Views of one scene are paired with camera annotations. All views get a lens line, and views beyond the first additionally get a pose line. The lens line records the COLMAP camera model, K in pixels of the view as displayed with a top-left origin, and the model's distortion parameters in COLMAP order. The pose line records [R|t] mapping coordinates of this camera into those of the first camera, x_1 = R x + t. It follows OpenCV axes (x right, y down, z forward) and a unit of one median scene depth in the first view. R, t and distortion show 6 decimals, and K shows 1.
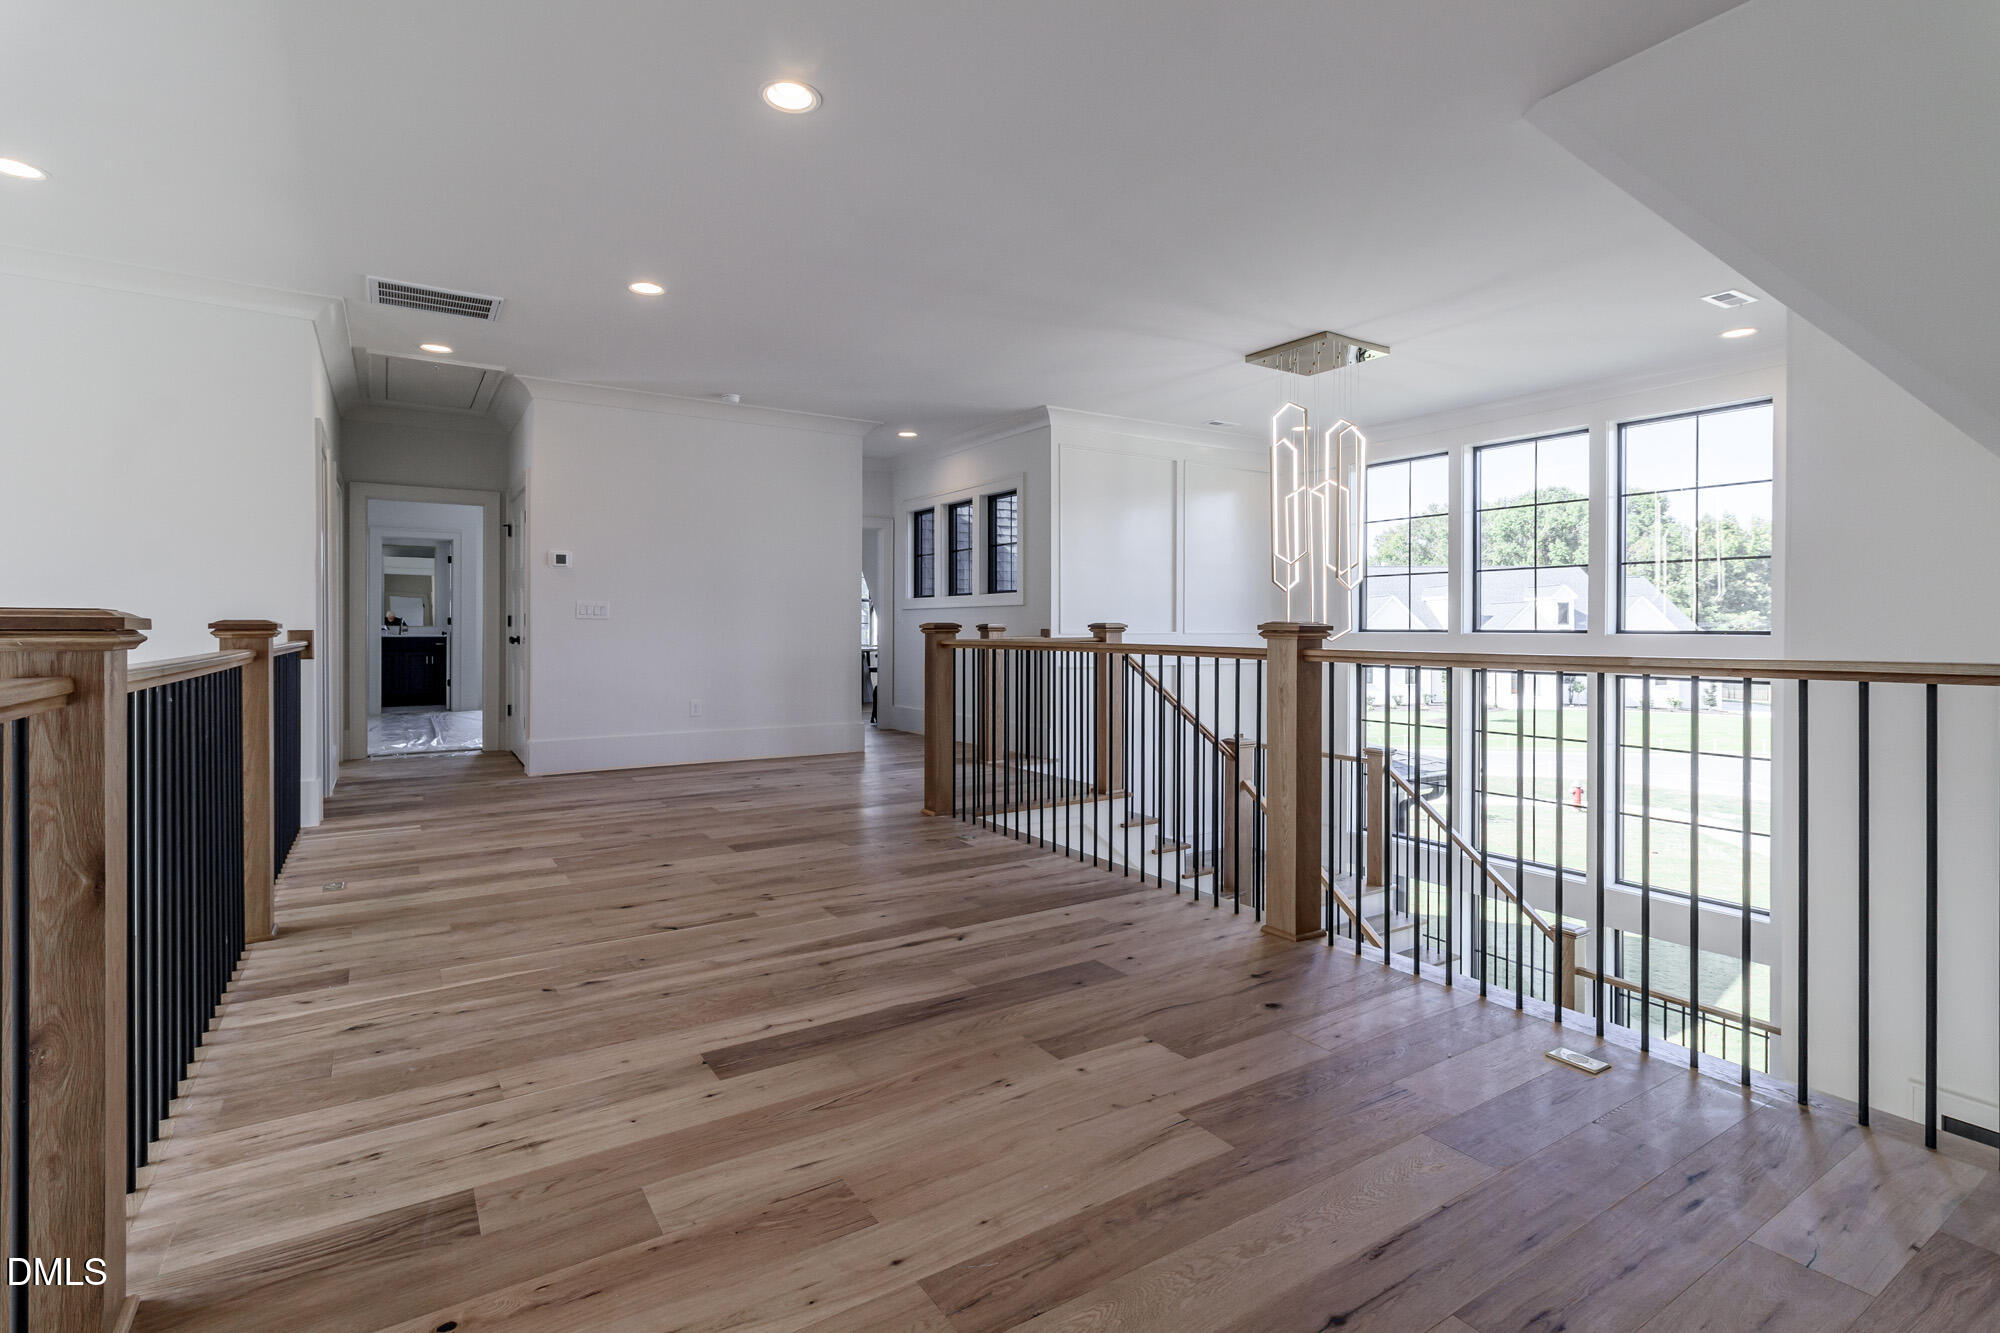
lens RADIAL K [[962.3, 0, 990.8], [0, 962.3, 624.7], [0, 0, 1]] dist [-0.003362, -0.000346]
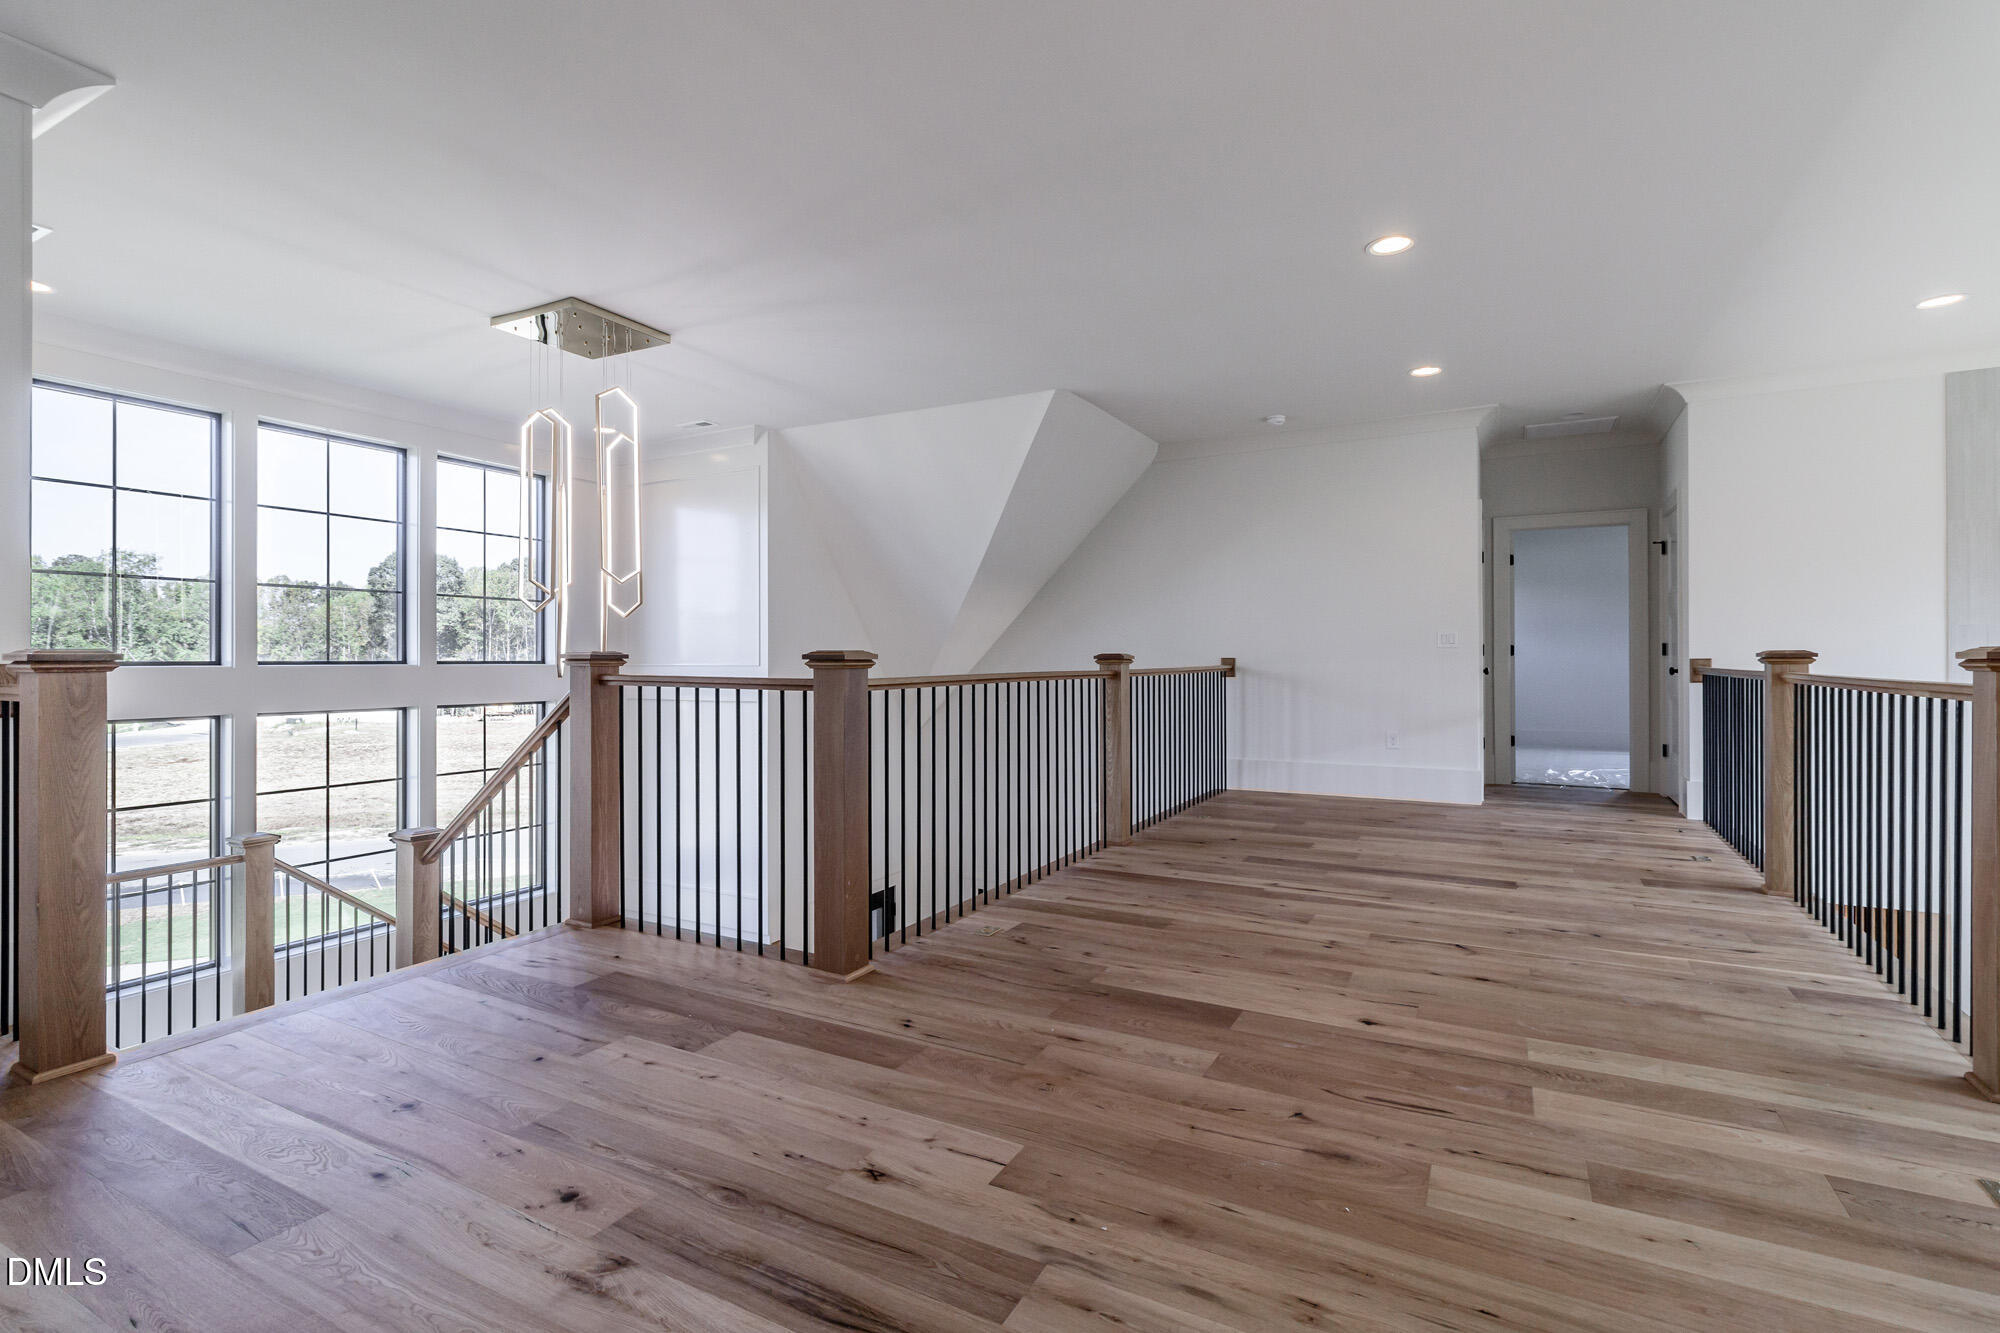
lens RADIAL K [[962.3, 0, 998.8], [0, 962.3, 657.8], [0, 0, 1]] dist [-0.003362, -0.000346]
pose [[-0.487163, -0.003432, 0.873304, -0.673035], [0.000219, 0.999992, 0.004051, -0.000597], [-0.873311, 0.002165, -0.487158, 1.312857]]
